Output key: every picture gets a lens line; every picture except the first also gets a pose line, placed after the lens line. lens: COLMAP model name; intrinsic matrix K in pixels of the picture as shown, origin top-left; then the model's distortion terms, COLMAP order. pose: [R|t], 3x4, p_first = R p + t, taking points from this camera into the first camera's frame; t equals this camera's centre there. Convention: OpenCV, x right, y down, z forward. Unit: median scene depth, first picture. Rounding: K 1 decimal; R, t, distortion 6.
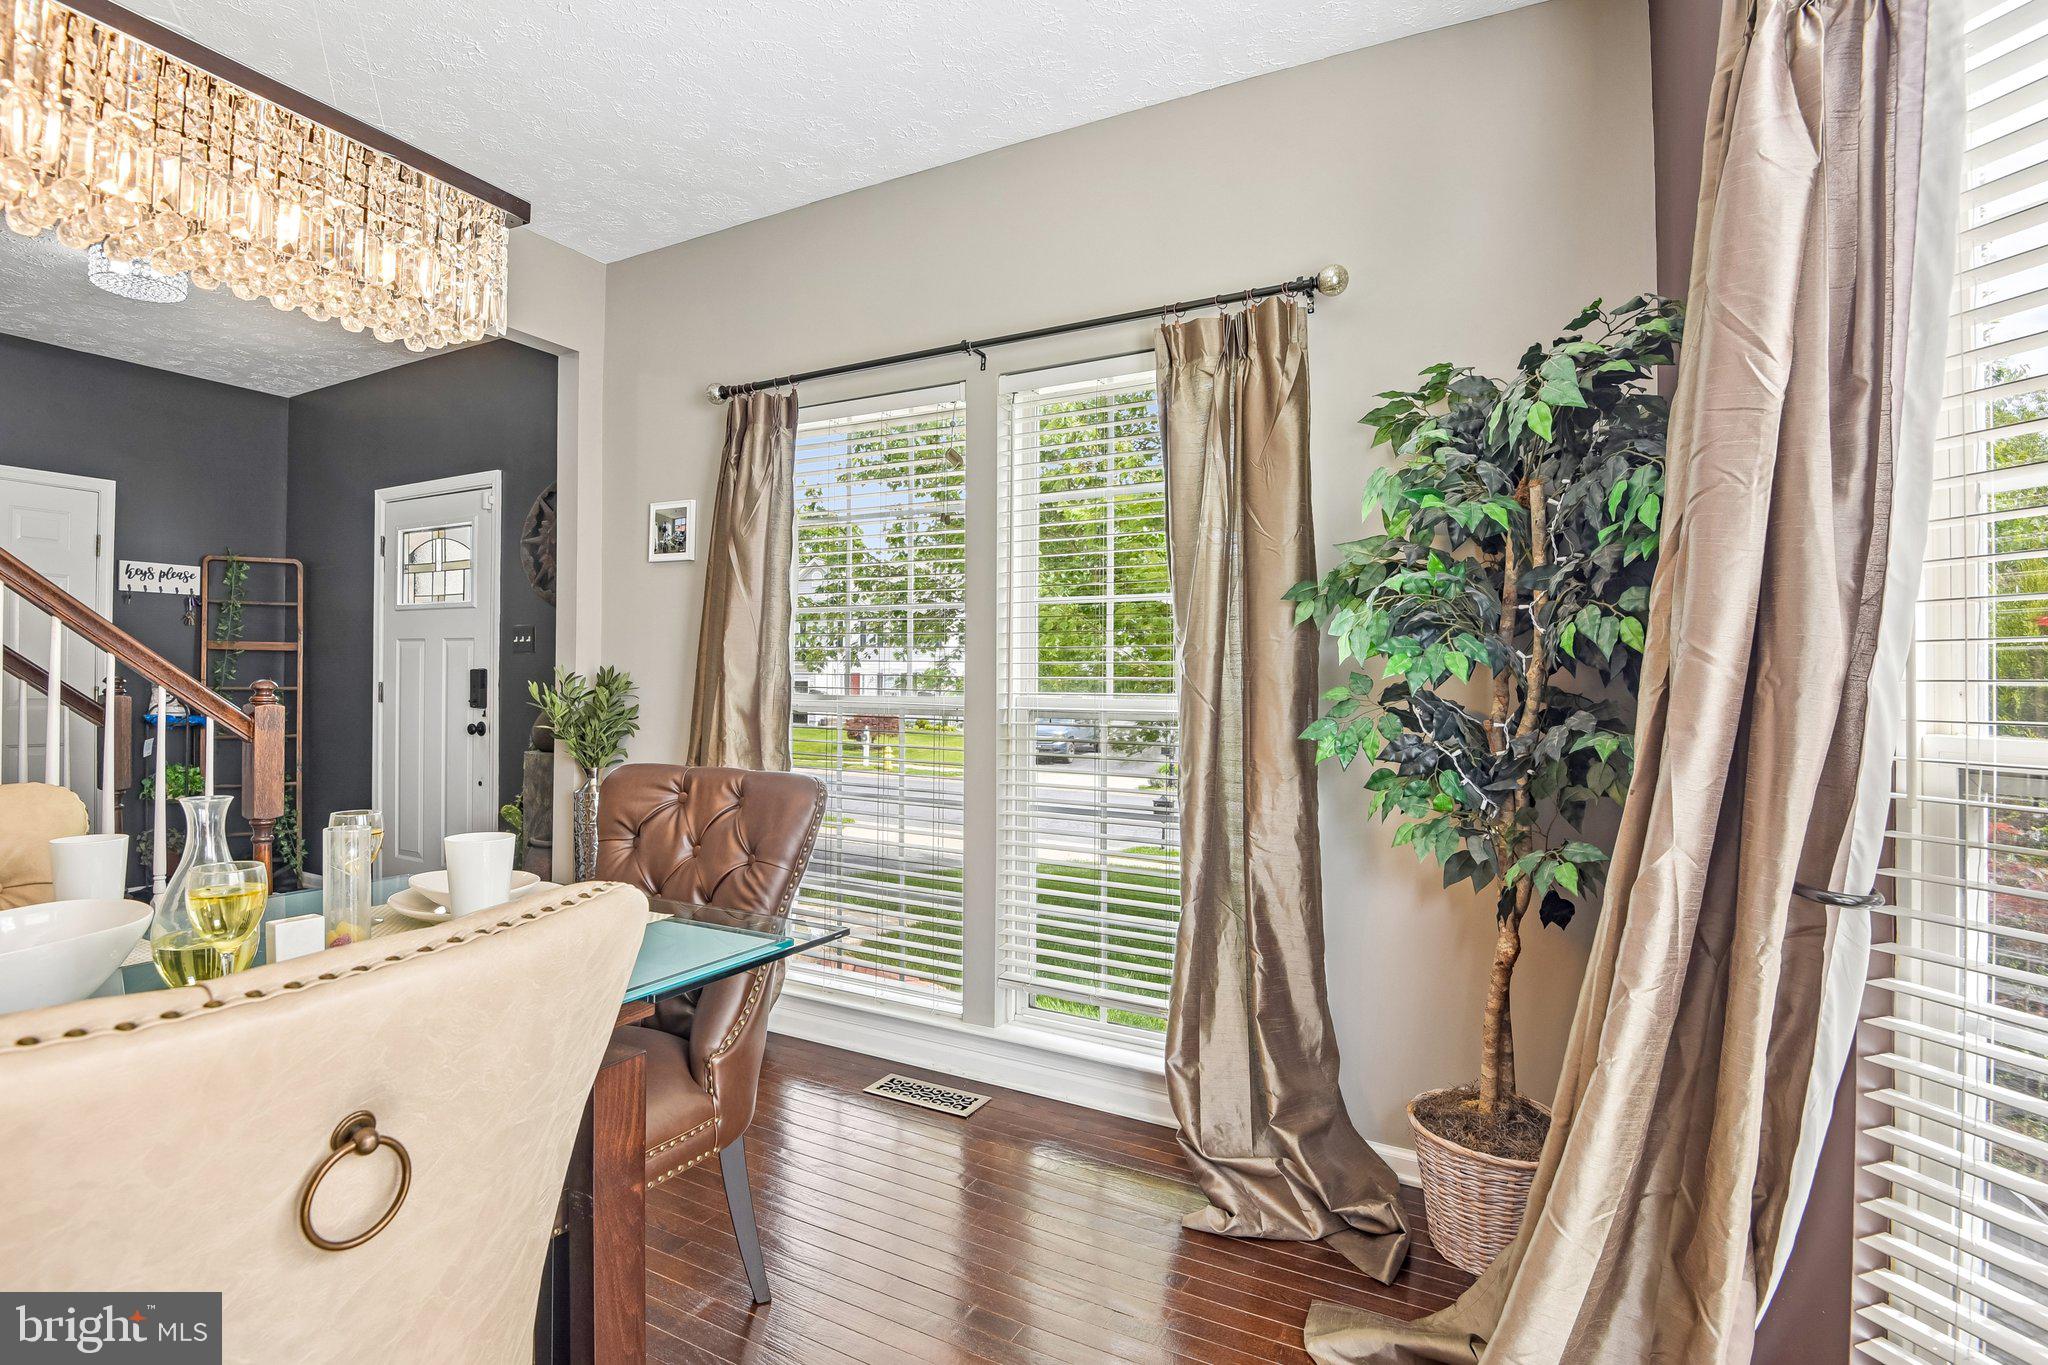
lens RADIAL K [[976.7, 0, 1024.0], [0, 976.7, 682.5], [0, 0, 1]] dist [0.028864, -0.013484]
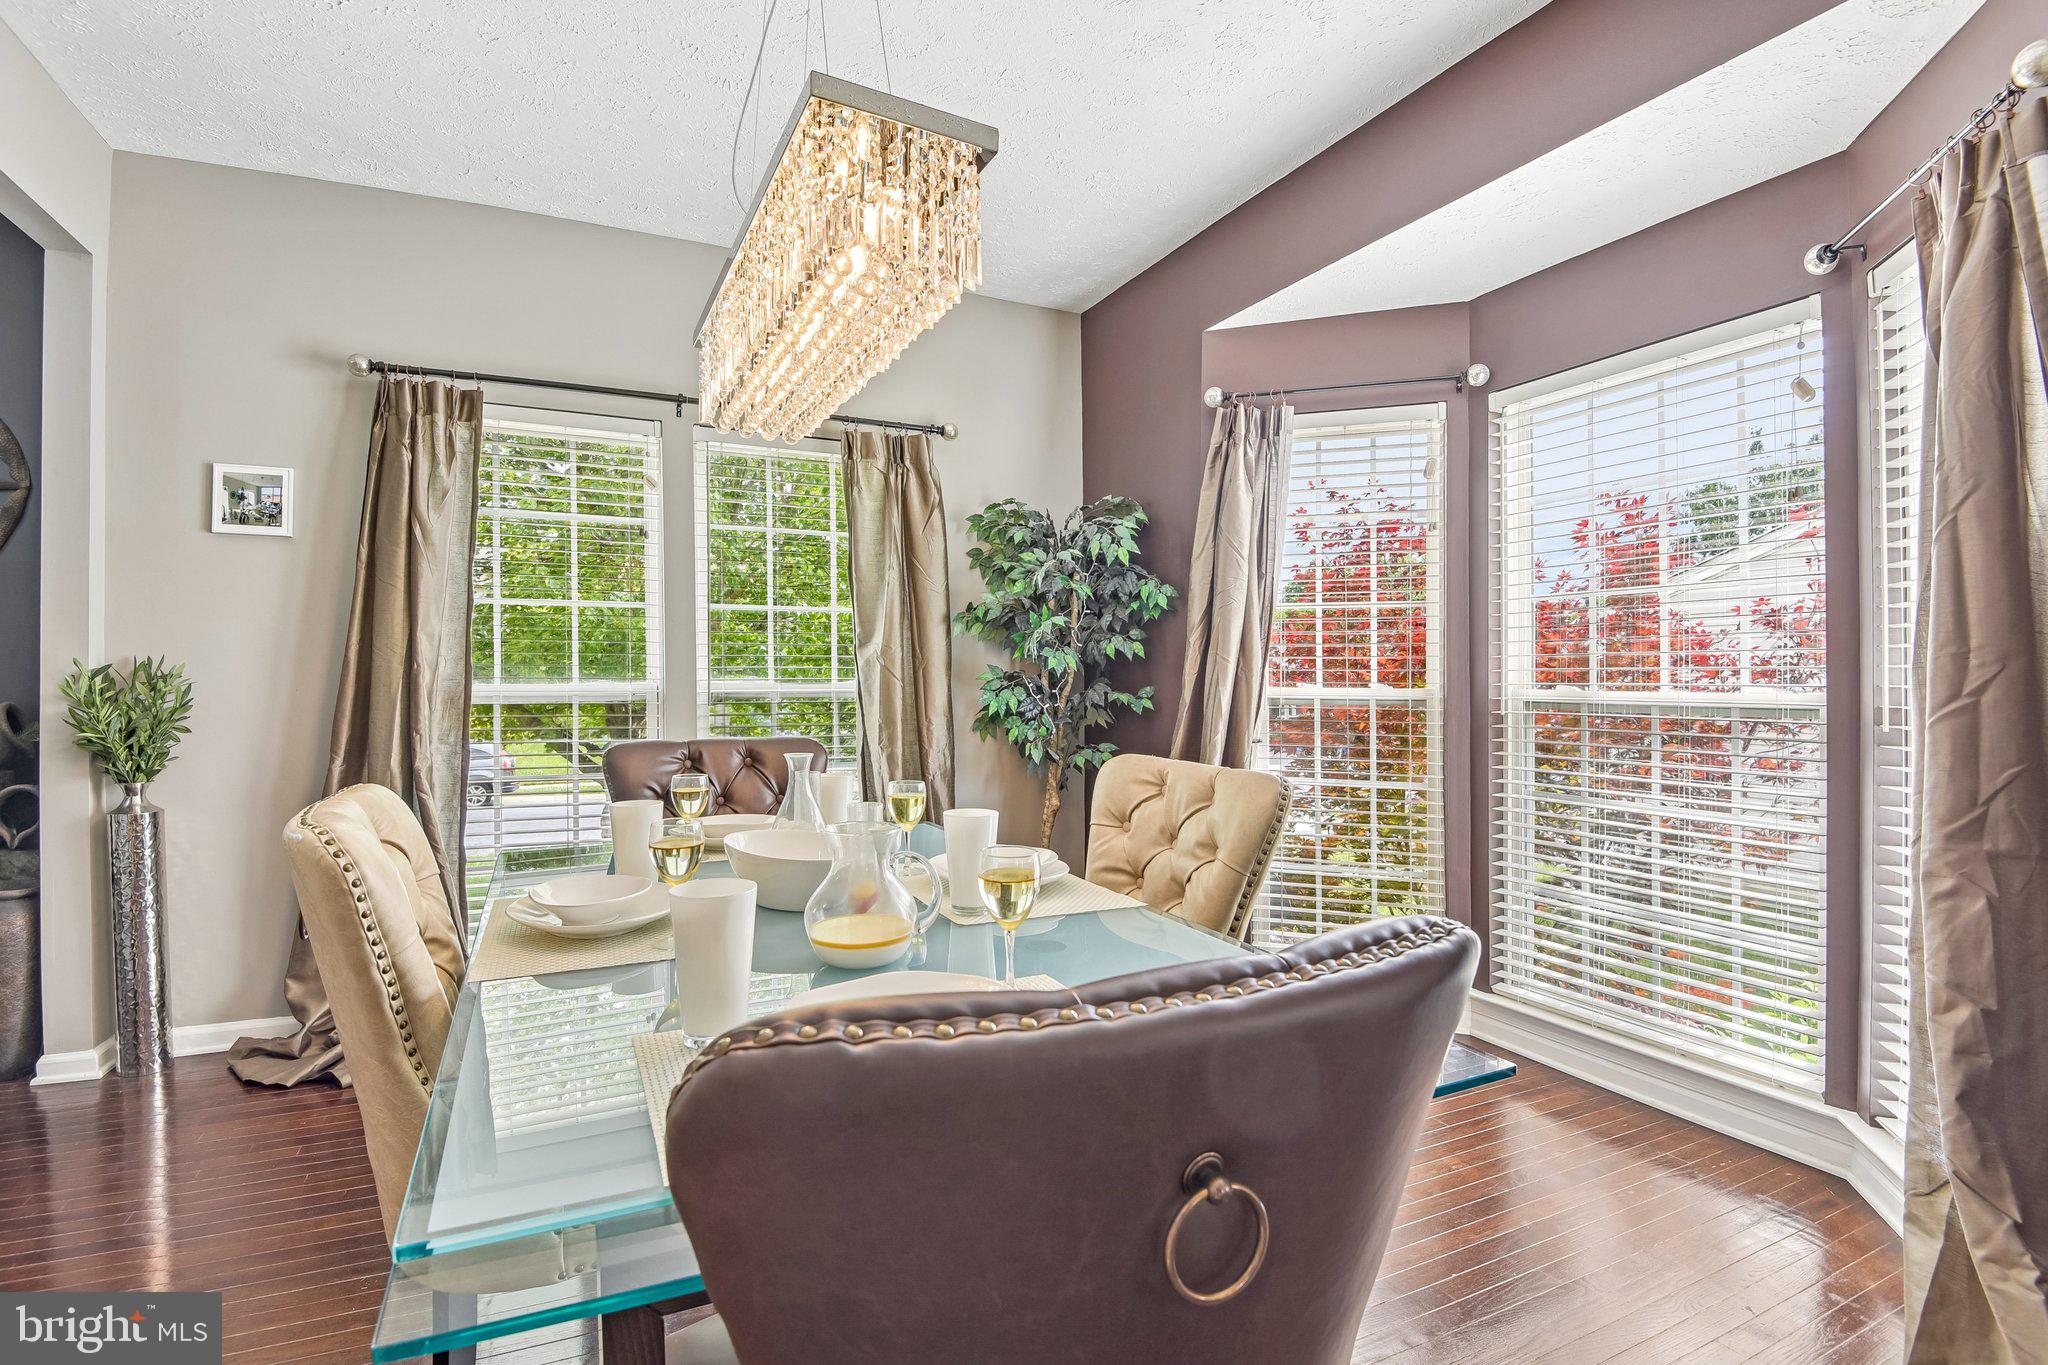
lens RADIAL K [[969.8, 0, 1030.7], [0, 969.8, 699.4], [0, 0, 1]] dist [-0.000542, -0.000476]
pose [[0.574901, -0.029231, 0.817701, -0.712495], [0.005458, 0.999476, 0.031892, -0.002830], [-0.818205, -0.013872, 0.574759, -0.054009]]
